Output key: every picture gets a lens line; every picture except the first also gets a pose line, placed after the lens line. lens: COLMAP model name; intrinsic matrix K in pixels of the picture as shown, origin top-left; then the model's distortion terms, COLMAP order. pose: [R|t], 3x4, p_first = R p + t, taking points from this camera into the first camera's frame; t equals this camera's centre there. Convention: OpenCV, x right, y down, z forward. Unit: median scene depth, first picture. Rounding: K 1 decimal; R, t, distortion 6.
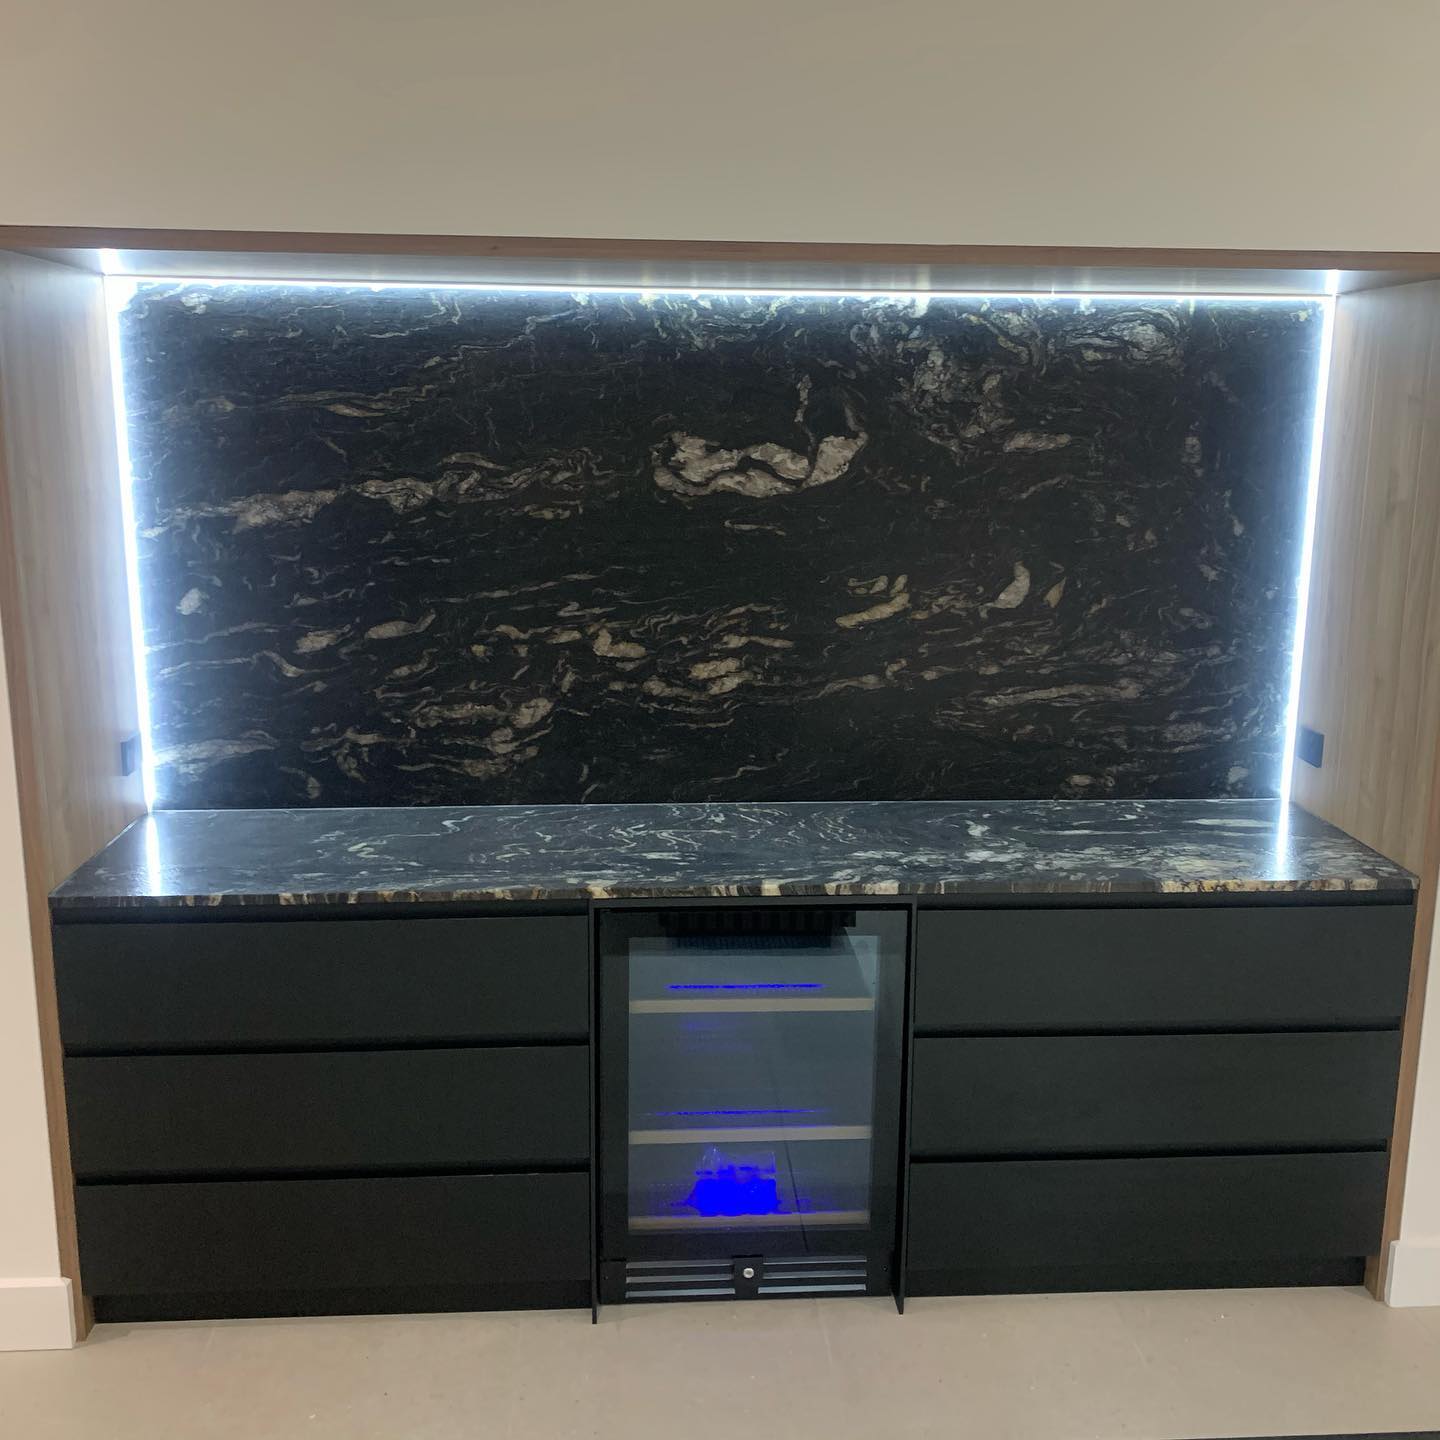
lens RADIAL K [[1424.5, 0, 720.3], [0, 1424.5, 715.8], [0, 0, 1]] dist [0.084024, 0.000000]
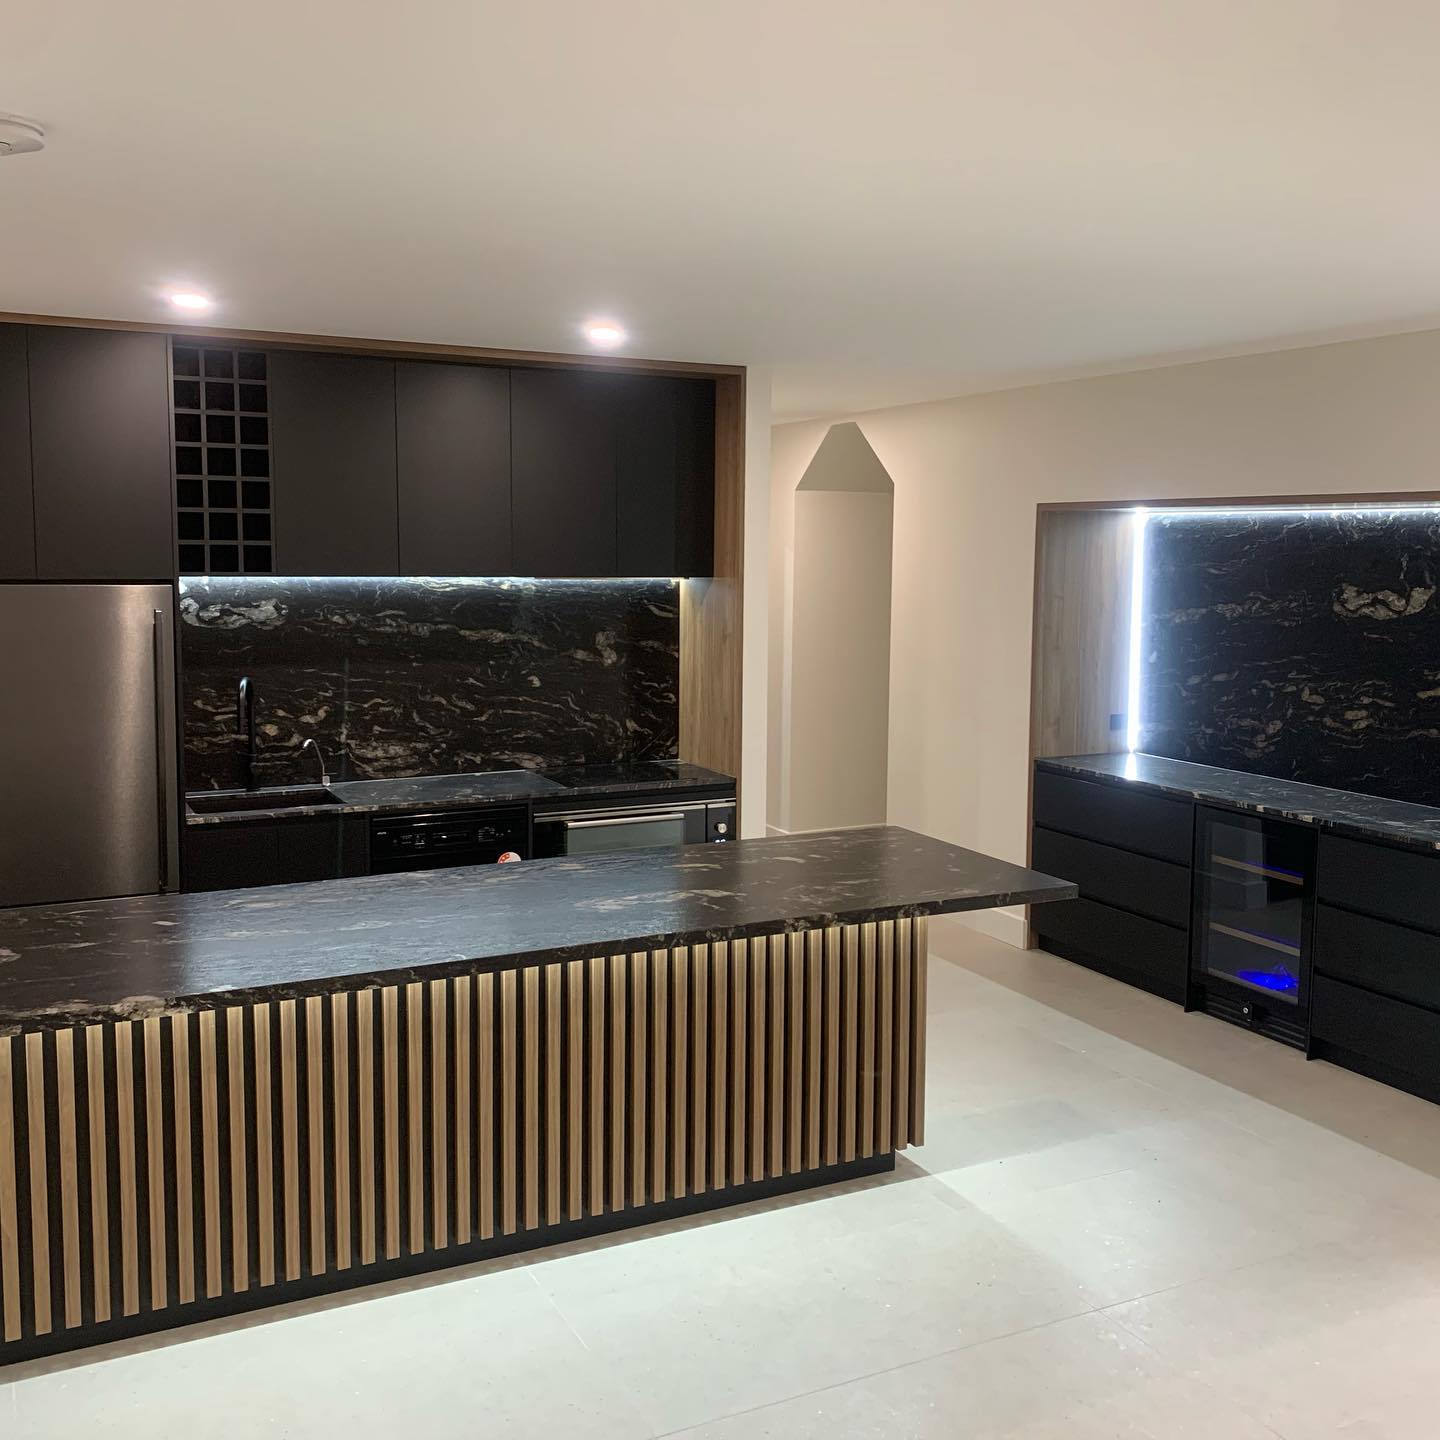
lens RADIAL K [[1424.5, 0, 719.7], [0, 1424.5, 717.6], [0, 0, 1]] dist [0.084024, 0.000000]
pose [[0.398180, 0.109758, -0.910717, 1.365702], [-0.200482, 0.979227, 0.030361, 0.077112], [0.895131, 0.170493, 0.411913, -0.466678]]
